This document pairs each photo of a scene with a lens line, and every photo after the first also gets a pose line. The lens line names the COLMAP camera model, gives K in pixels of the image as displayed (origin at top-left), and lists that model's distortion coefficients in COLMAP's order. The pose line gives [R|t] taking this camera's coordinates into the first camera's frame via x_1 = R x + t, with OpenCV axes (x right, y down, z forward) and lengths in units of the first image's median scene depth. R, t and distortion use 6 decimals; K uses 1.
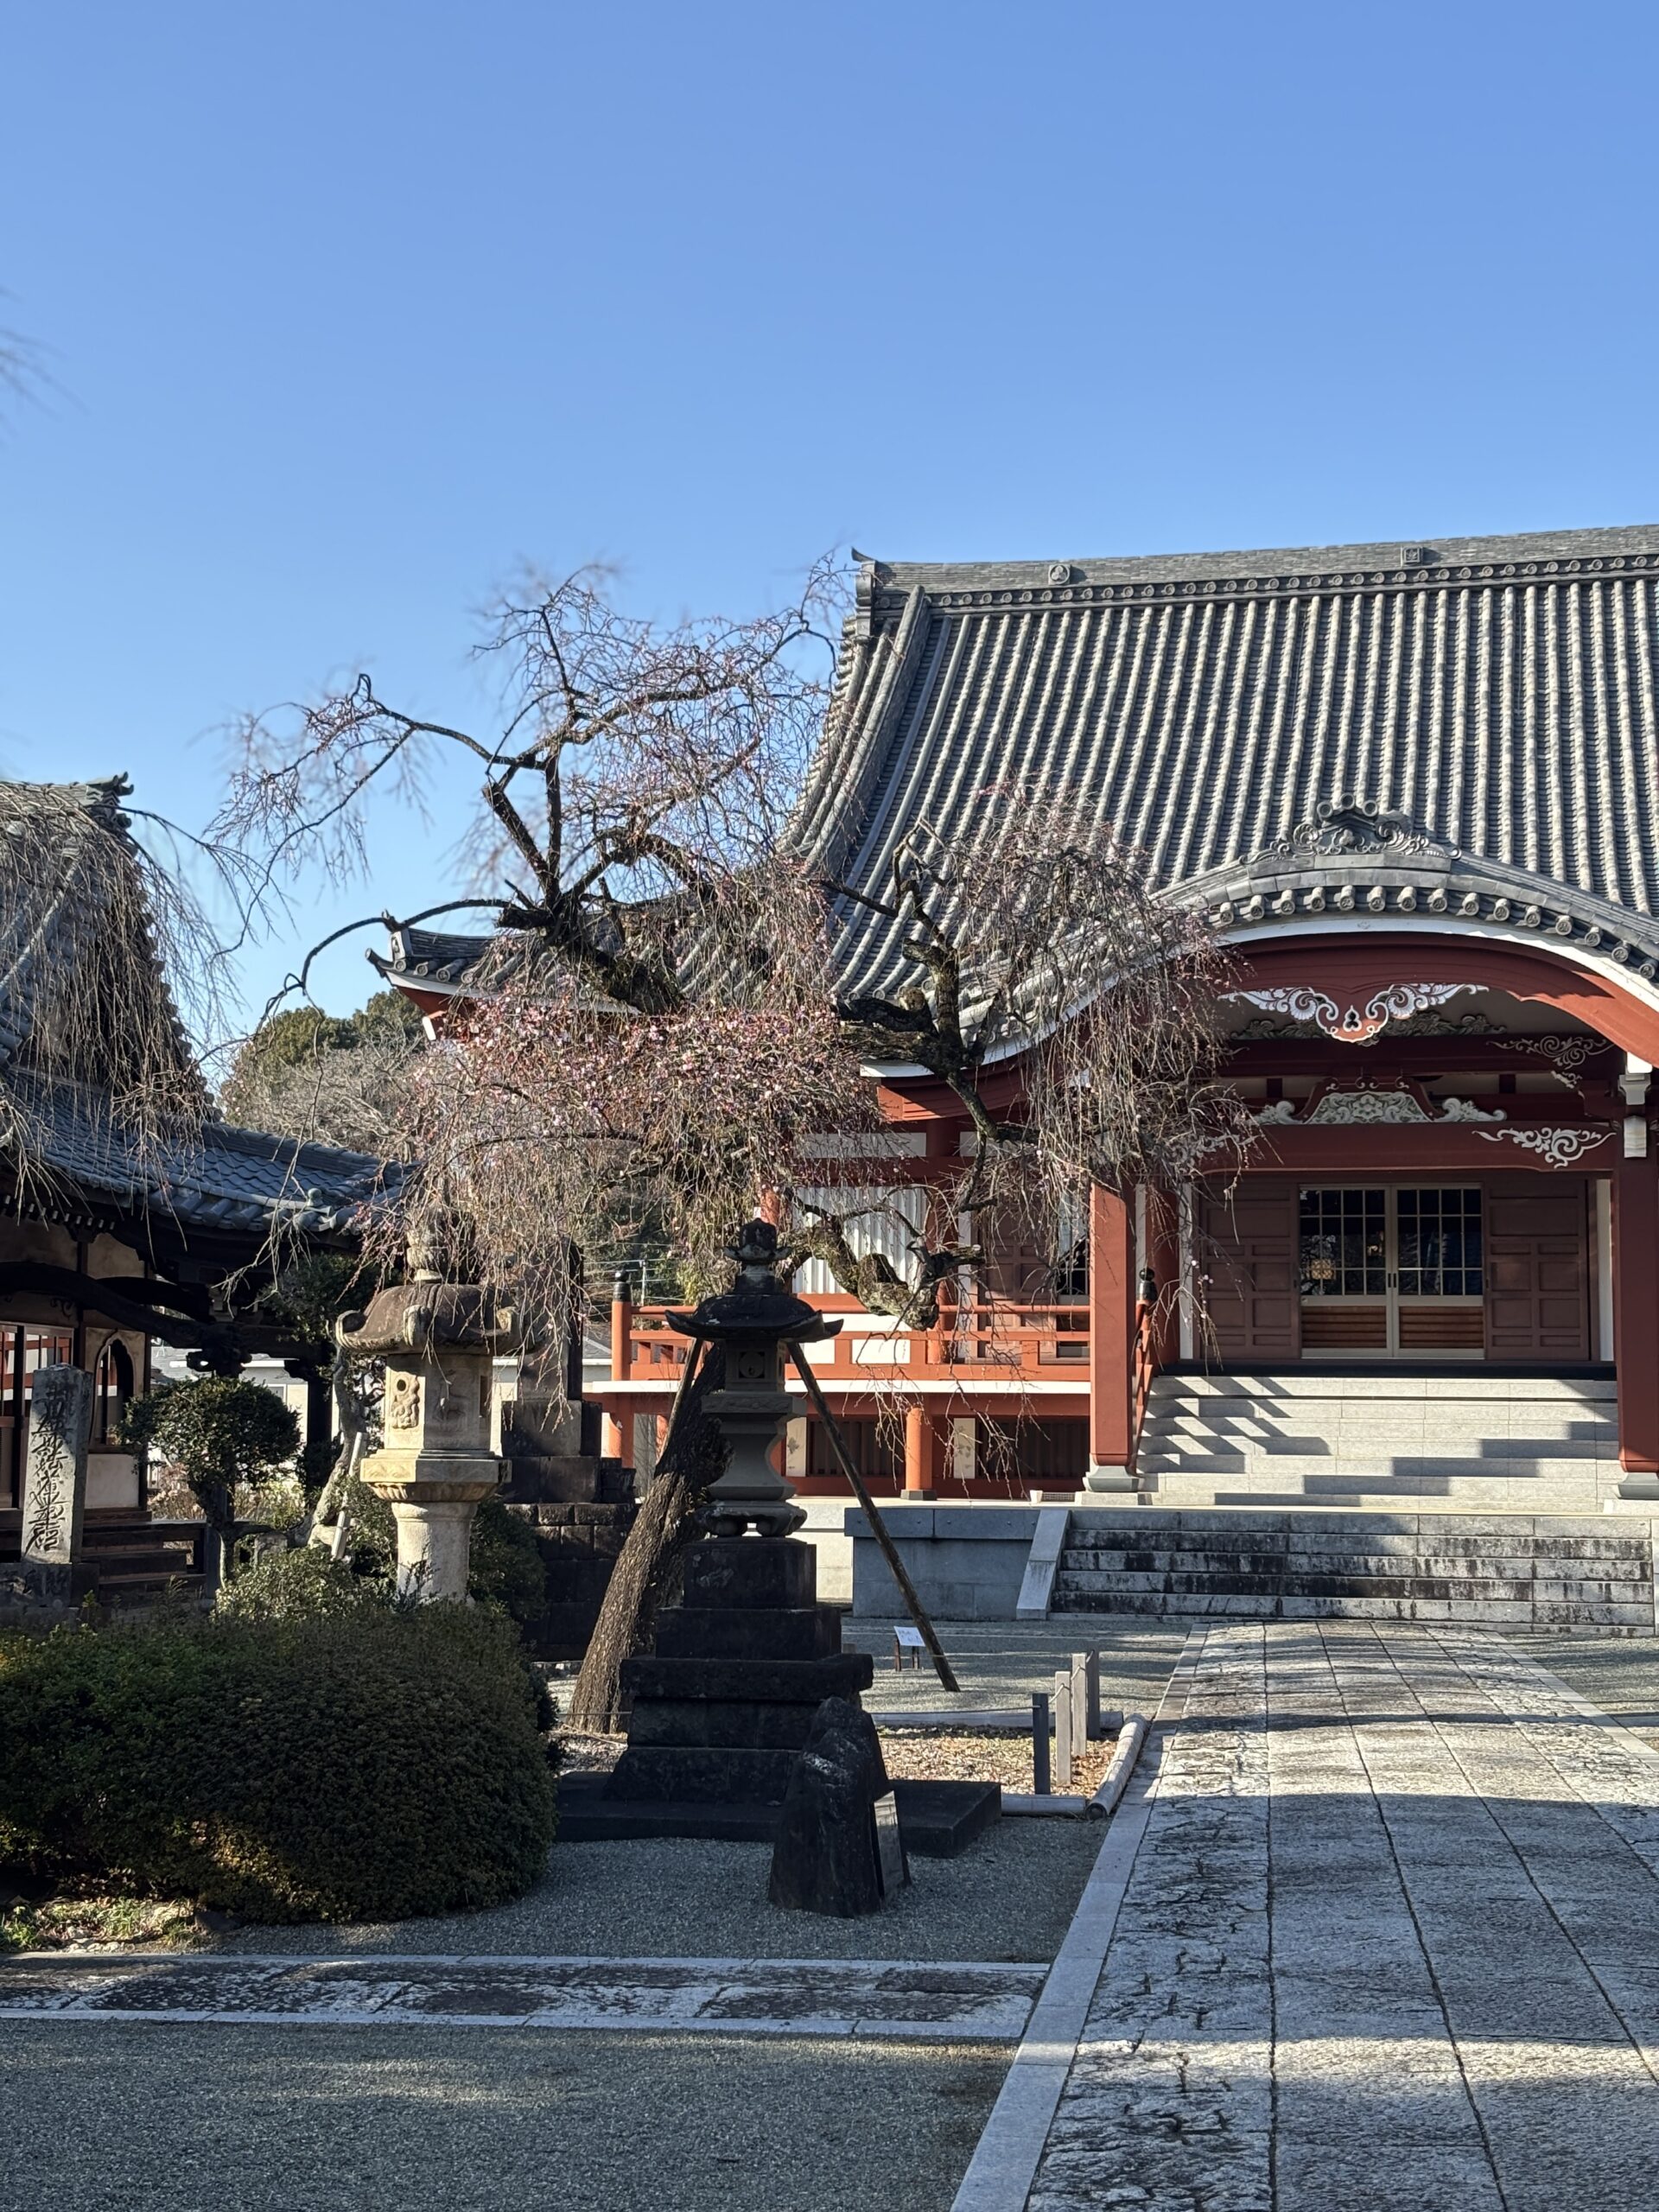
lens RADIAL K [[3423.1, 0, 829.5], [0, 3423.1, 1106.0], [0, 0, 1]] dist [0.135158, -0.130970]
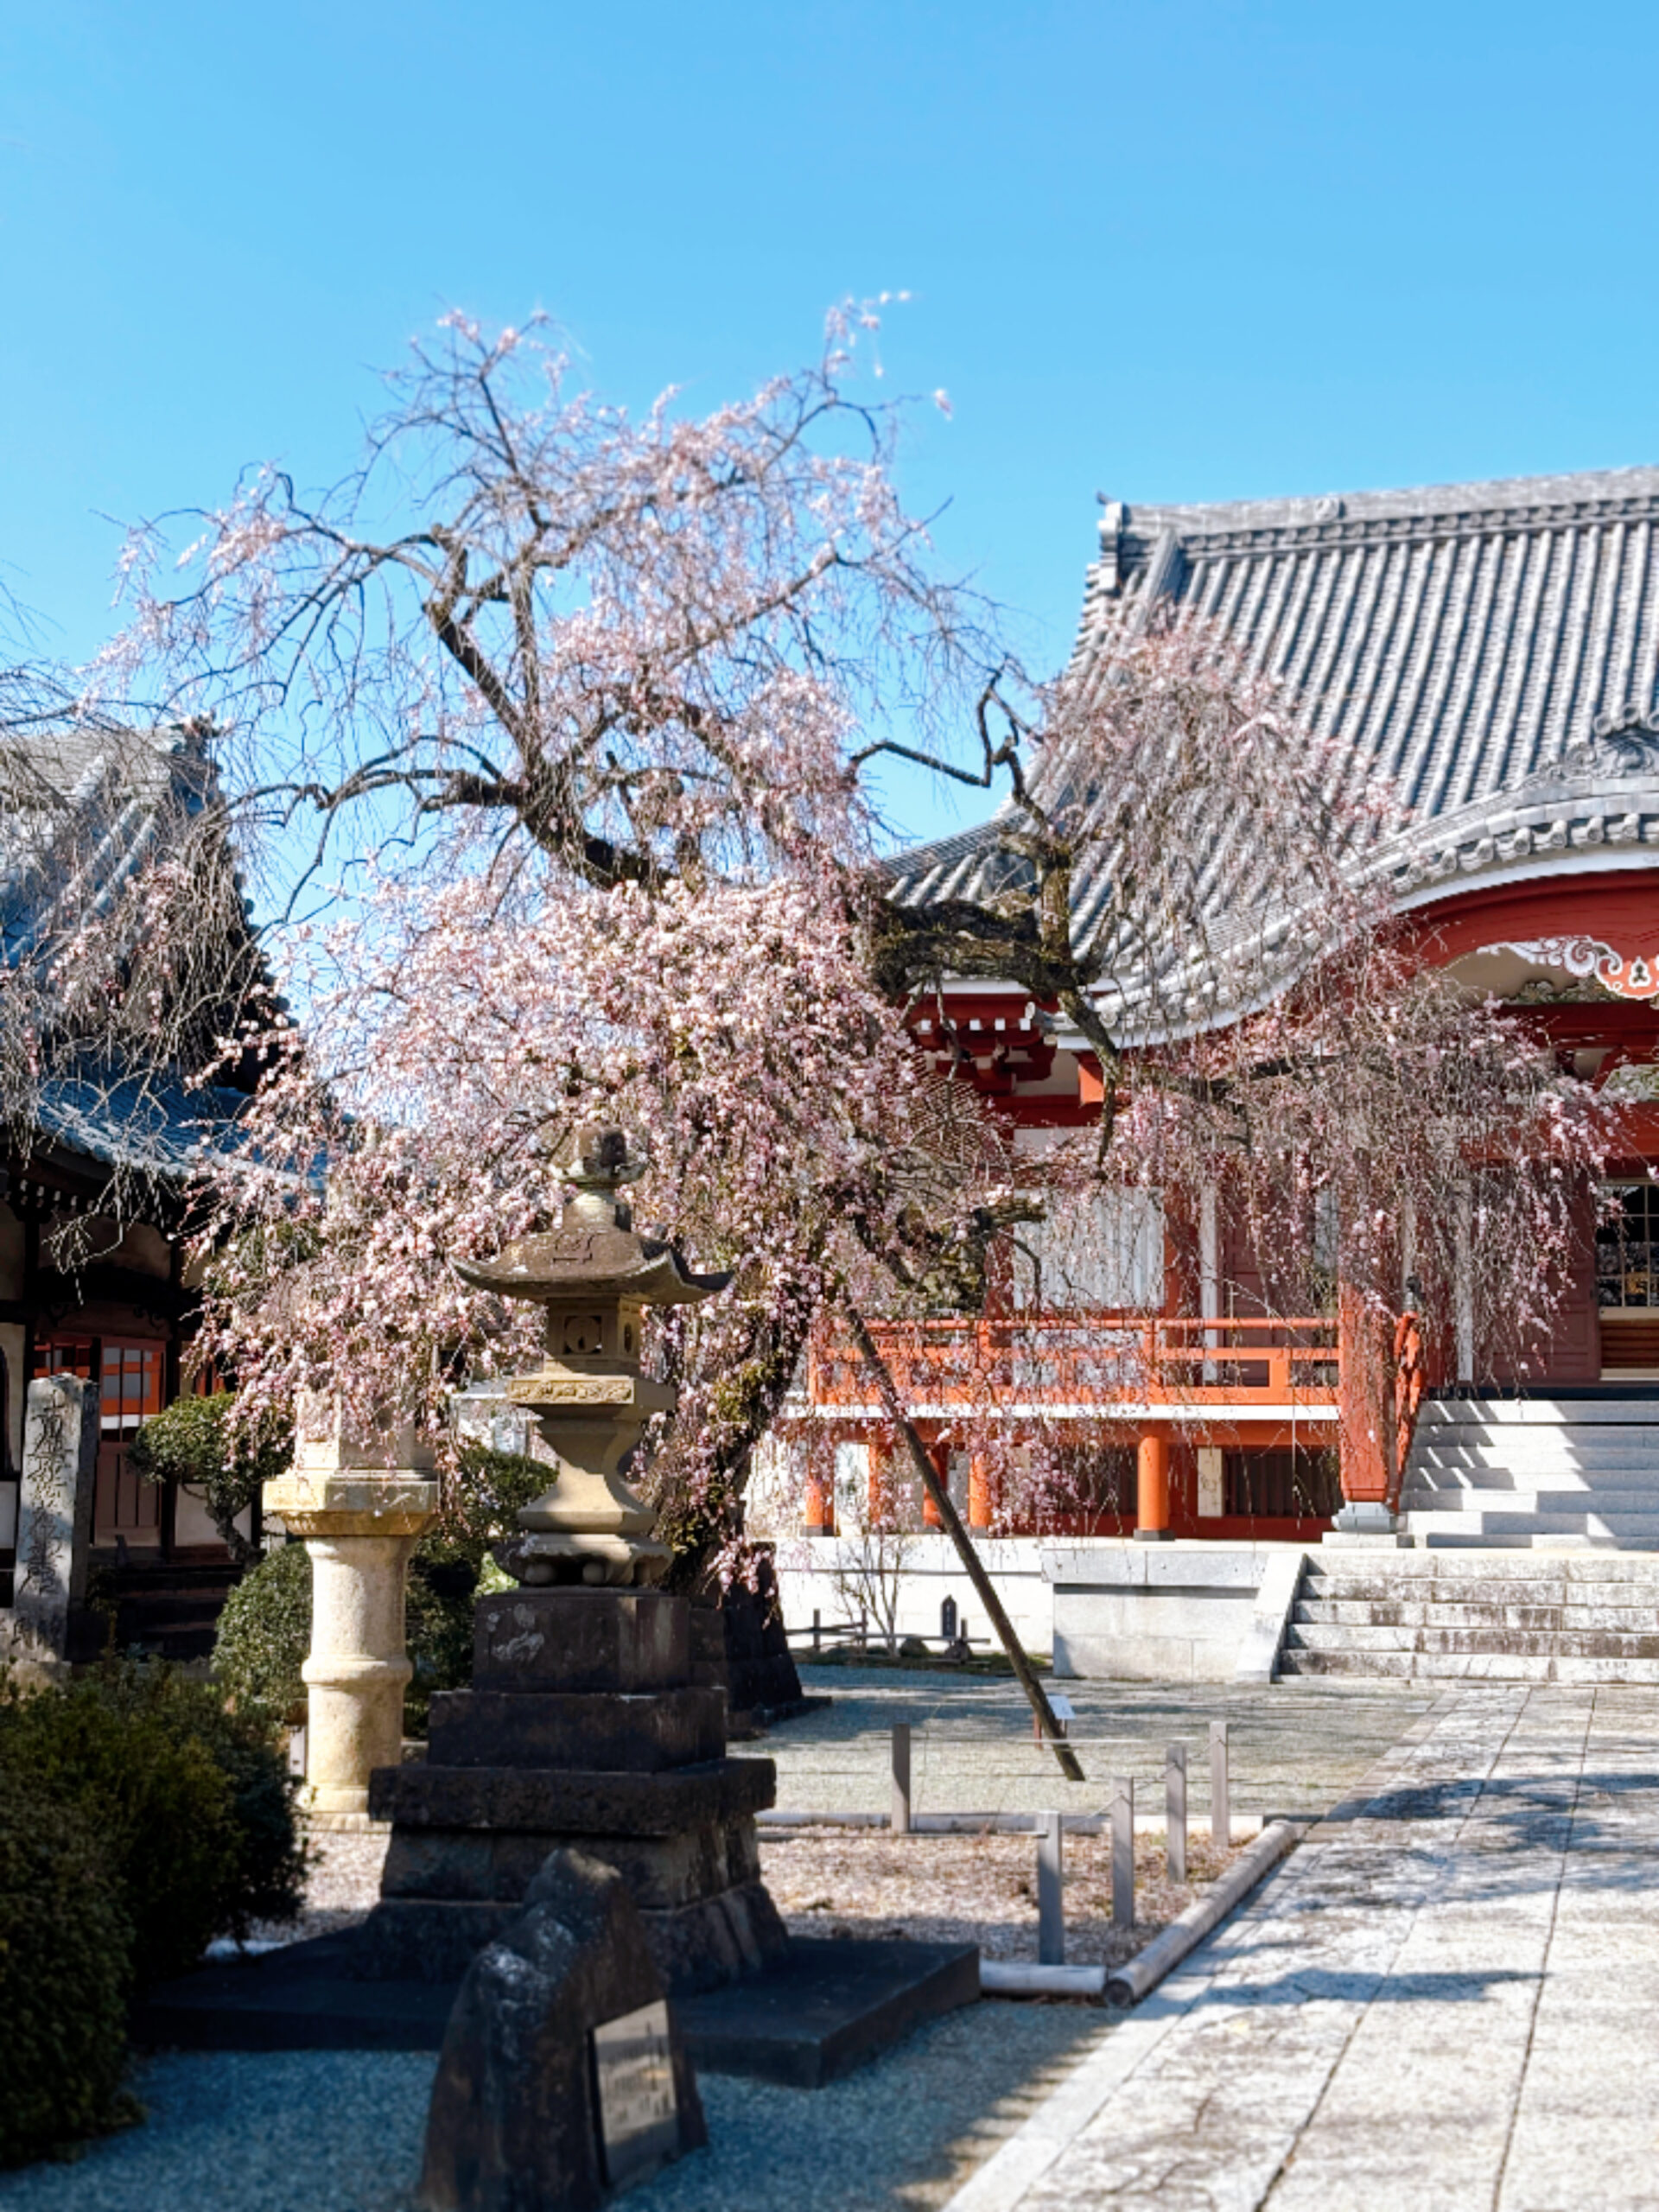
lens RADIAL K [[3423.1, 0, 829.5], [0, 3423.1, 1106.0], [0, 0, 1]] dist [0.135158, -0.130970]
pose [[0.994734, -0.012112, -0.101776, 0.040019], [0.010808, 0.999852, -0.013354, 0.016758], [0.101923, 0.012183, 0.994718, 0.136473]]
